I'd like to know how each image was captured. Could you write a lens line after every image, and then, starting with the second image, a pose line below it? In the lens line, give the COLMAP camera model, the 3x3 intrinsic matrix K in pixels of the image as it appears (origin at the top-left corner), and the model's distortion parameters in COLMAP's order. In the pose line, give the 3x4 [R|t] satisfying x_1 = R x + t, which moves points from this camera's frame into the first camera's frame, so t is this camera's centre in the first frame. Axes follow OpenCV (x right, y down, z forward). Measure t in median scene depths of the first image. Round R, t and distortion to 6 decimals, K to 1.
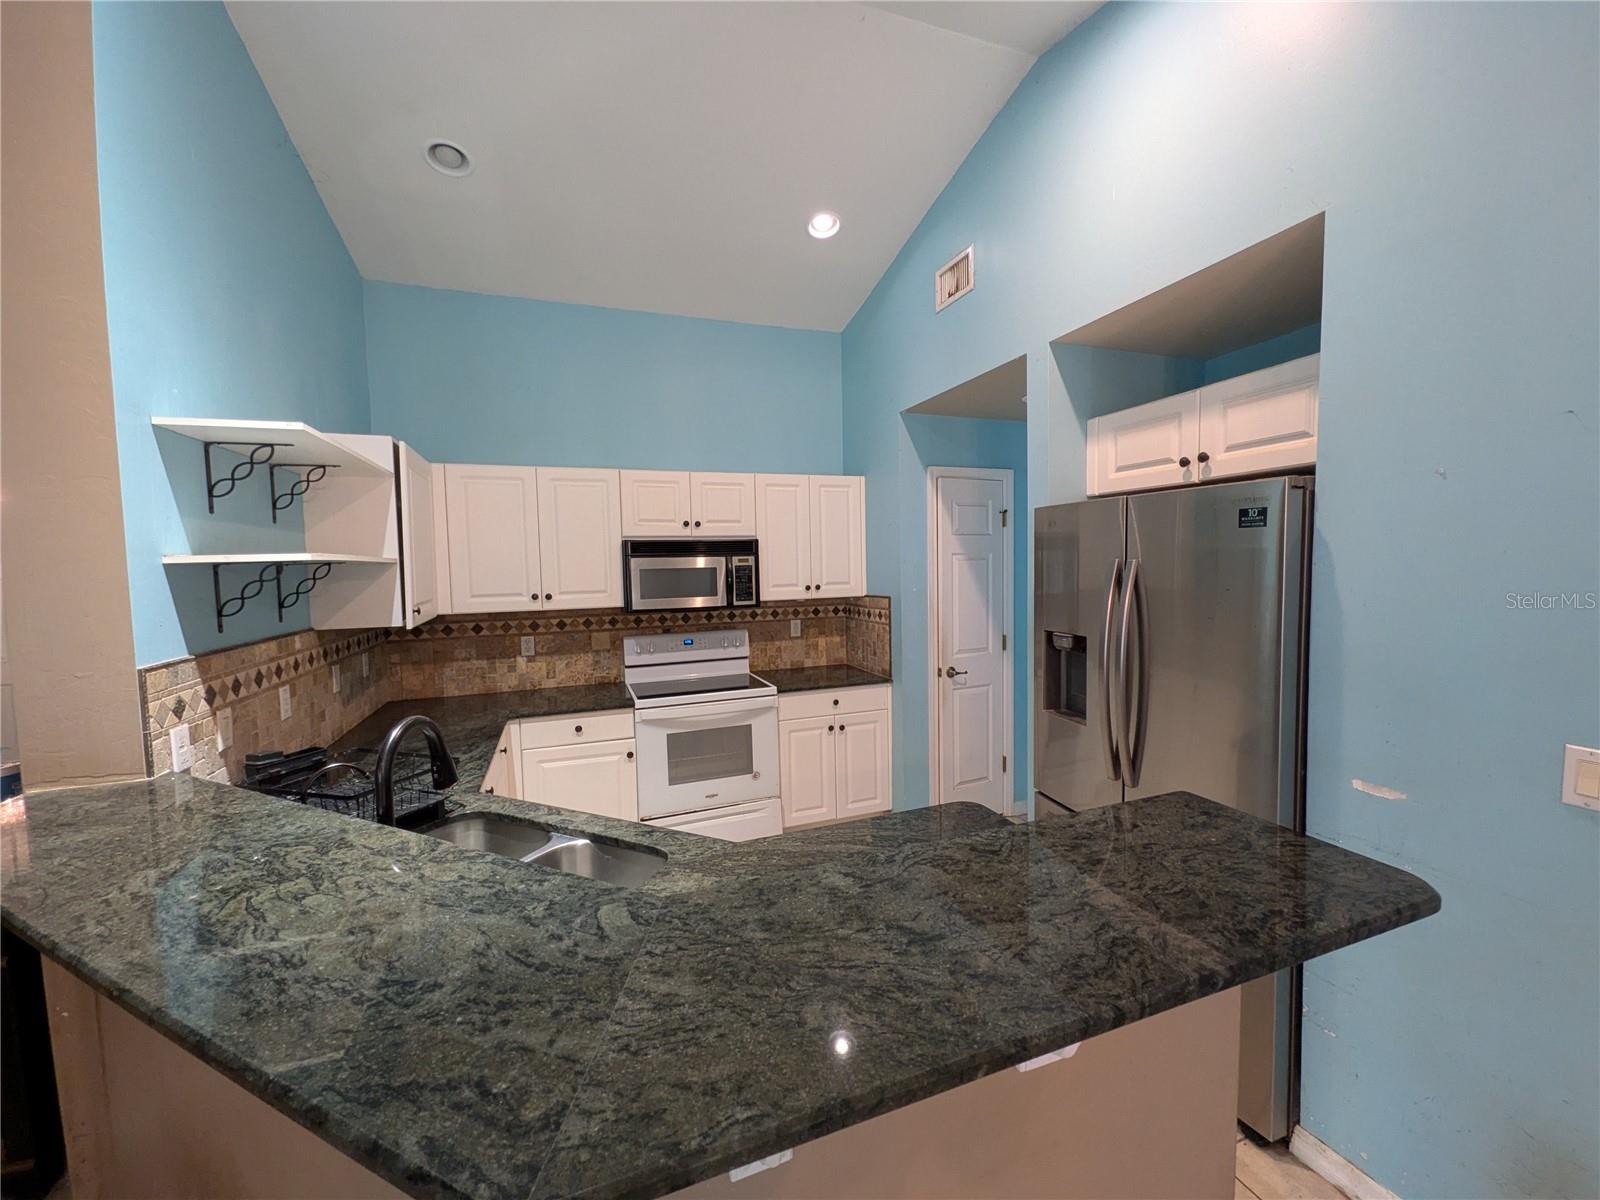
lens RADIAL K [[630.1, 0, 803.4], [0, 630.1, 600.9], [0, 0, 1]] dist [0.003319, -0.000597]
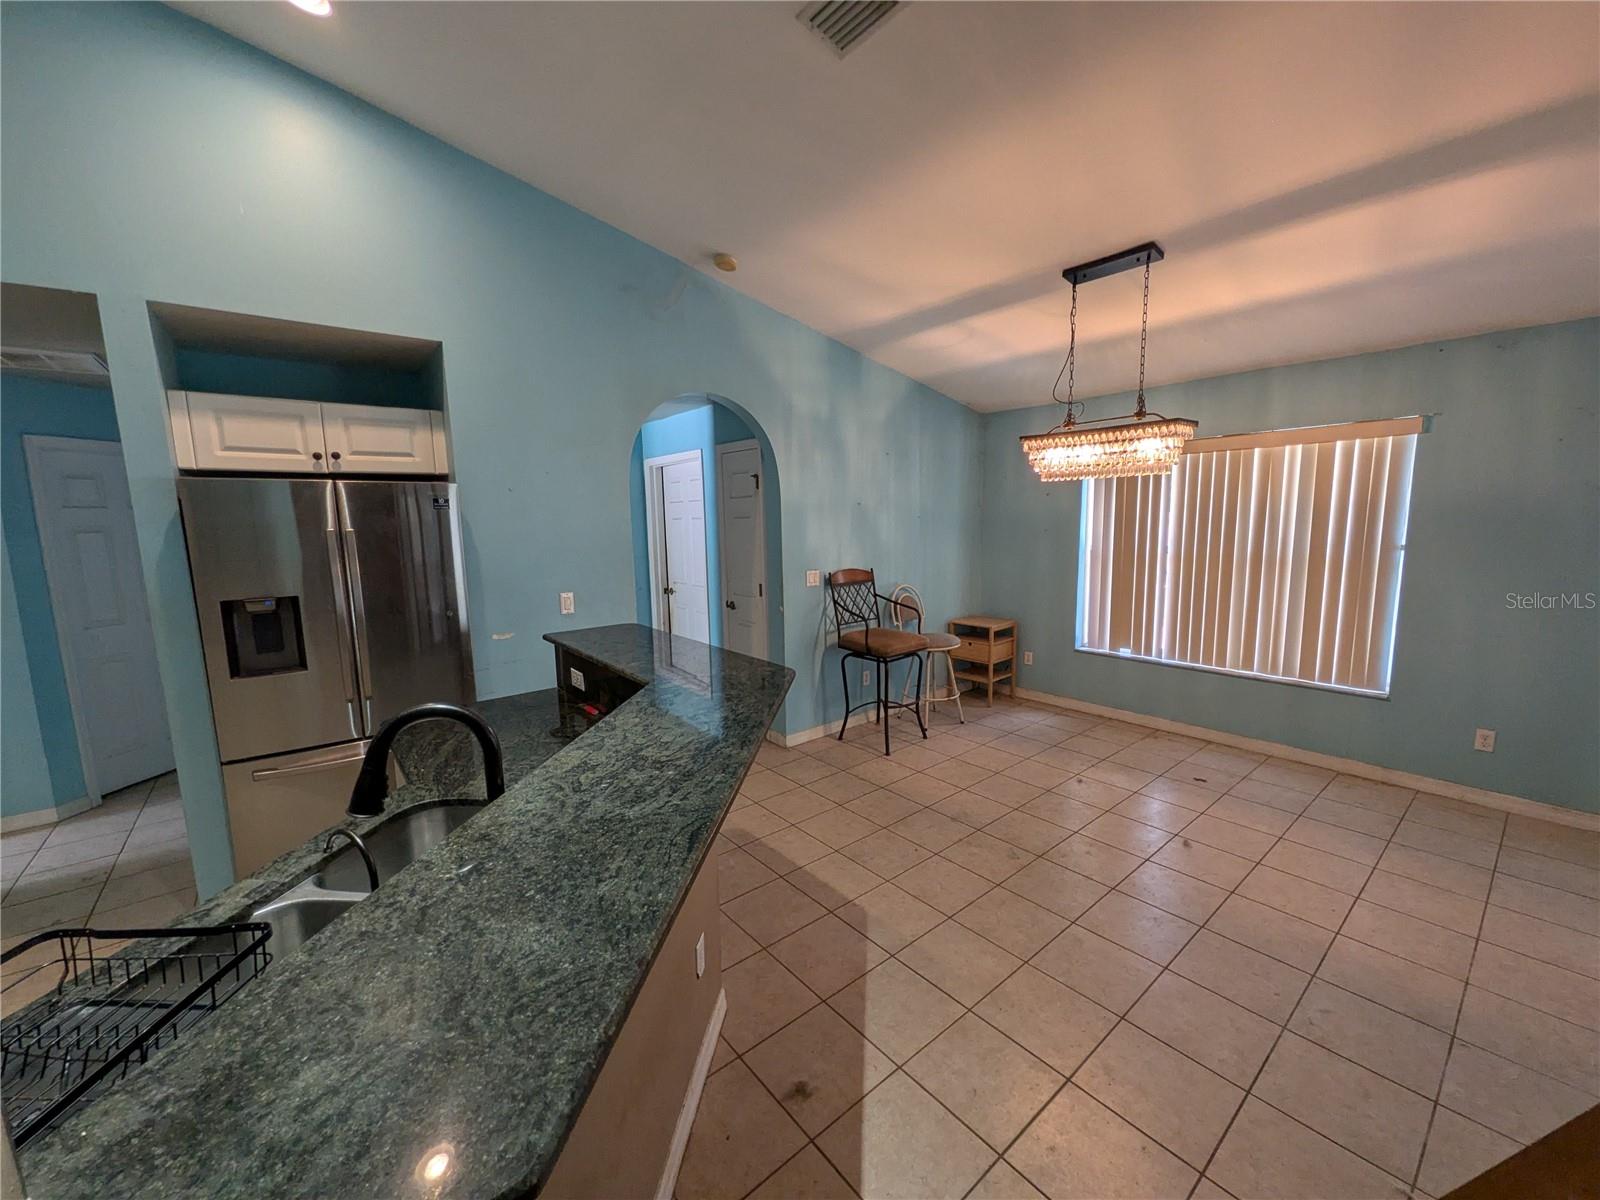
lens RADIAL K [[630.1, 0, 800.9], [0, 630.1, 604.9], [0, 0, 1]] dist [0.003319, -0.000597]
pose [[-0.321742, -0.107549, 0.940699, -1.898617], [0.081088, 0.986748, 0.140548, -0.031192], [-0.943349, 0.121499, -0.308757, 0.935433]]
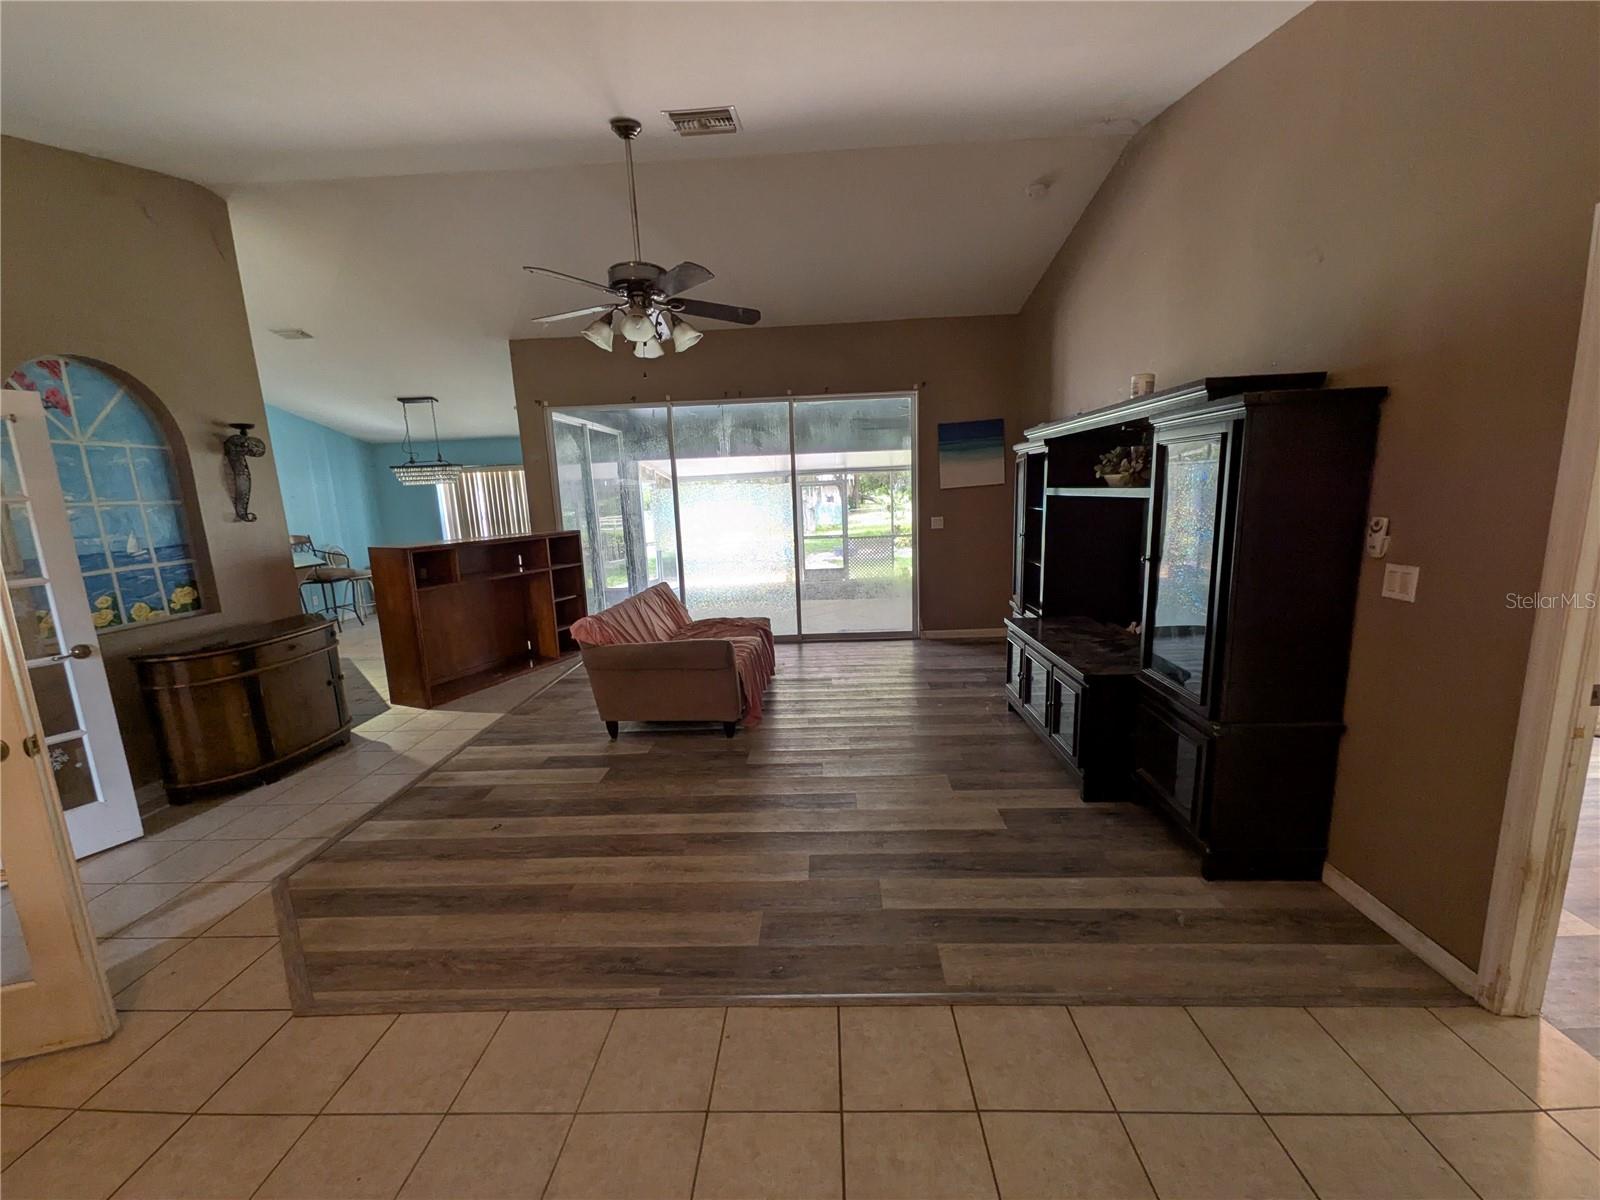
lens RADIAL K [[630.1, 0, 803.5], [0, 630.1, 600.9], [0, 0, 1]] dist [0.003319, -0.000597]
pose [[-0.923460, -0.021543, 0.383089, -4.002903], [0.072530, 0.970621, 0.229423, -0.097222], [-0.376777, 0.239648, -0.894767, 2.311946]]
